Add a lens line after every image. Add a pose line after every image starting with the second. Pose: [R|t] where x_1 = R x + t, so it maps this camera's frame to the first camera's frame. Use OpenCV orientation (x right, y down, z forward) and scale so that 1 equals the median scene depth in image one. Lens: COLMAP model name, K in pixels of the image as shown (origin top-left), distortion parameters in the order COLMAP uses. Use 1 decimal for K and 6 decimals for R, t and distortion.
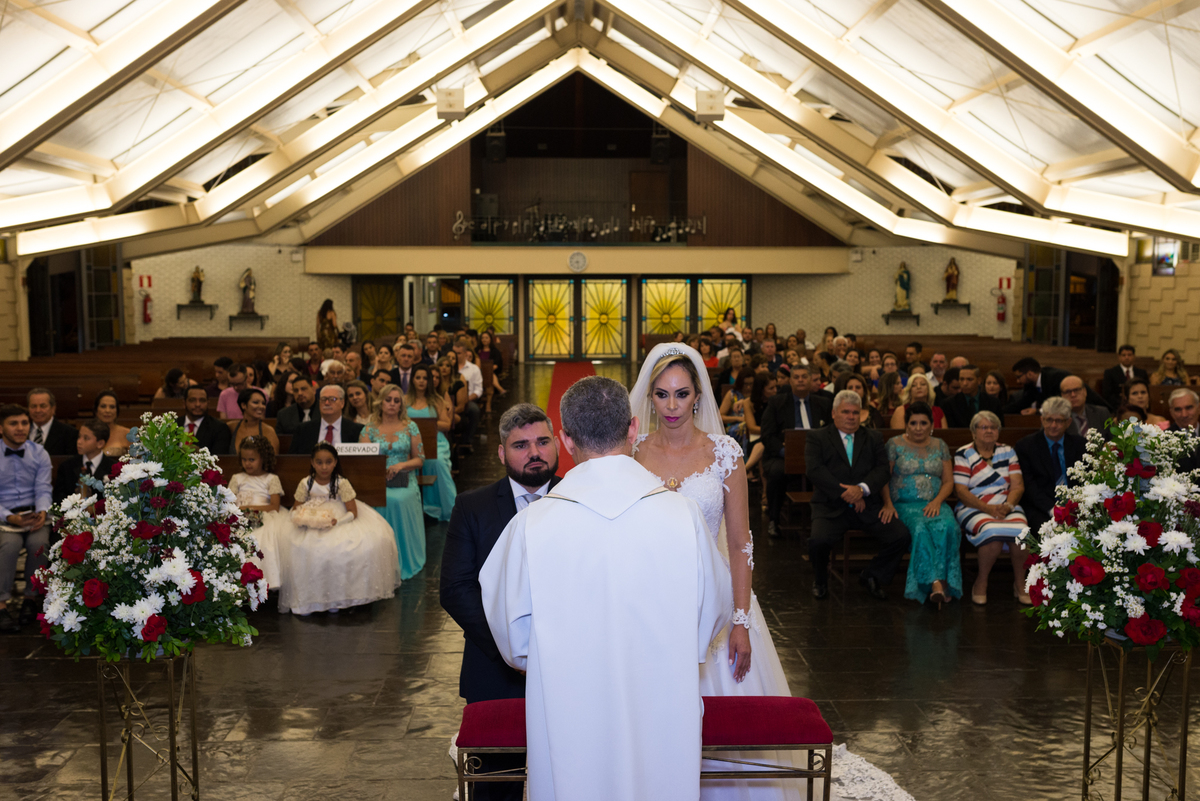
lens RADIAL K [[1242.1, 0, 600.0], [0, 1242.1, 400.5], [0, 0, 1]] dist [0.003978, 0.000250]
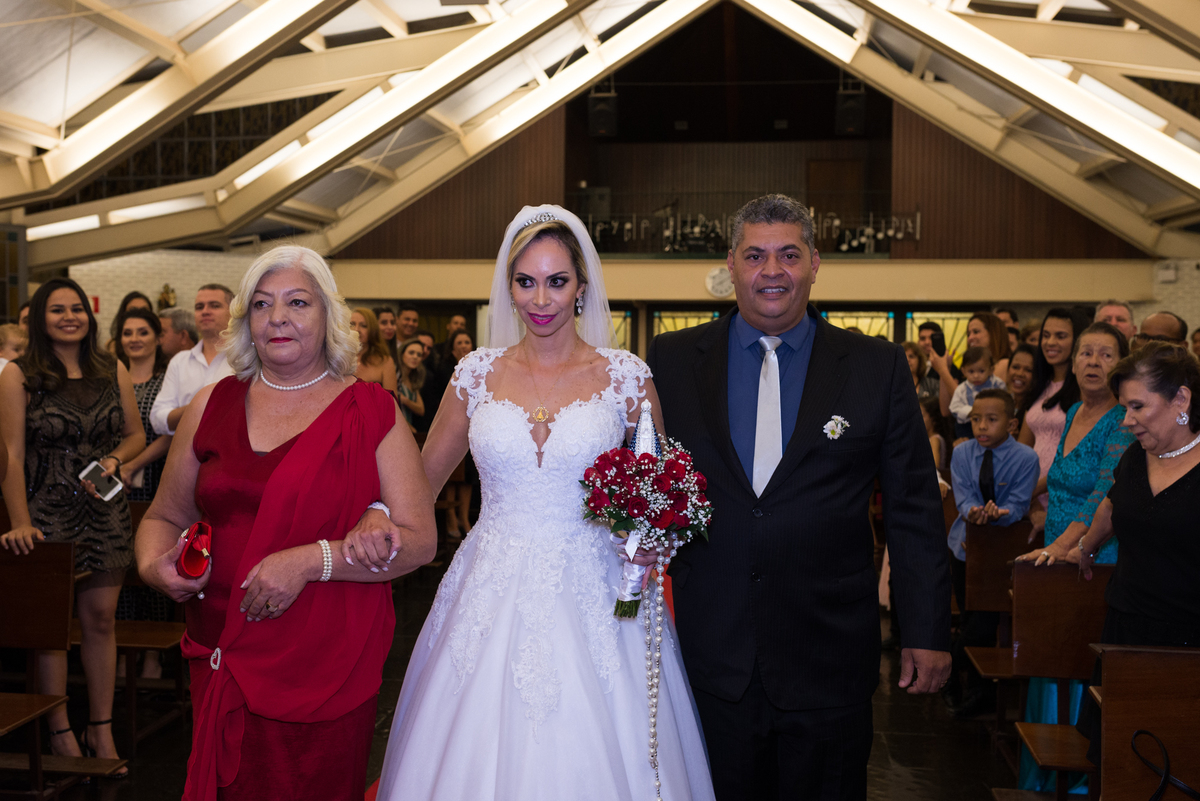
lens RADIAL K [[1242.1, 0, 600.0], [0, 1242.1, 400.5], [0, 0, 1]] dist [0.003978, 0.000250]
pose [[0.987306, 0.016945, -0.157921, 0.024286], [-0.024827, 0.998535, -0.048072, -0.015156], [0.156875, 0.051382, 0.986281, 0.340071]]
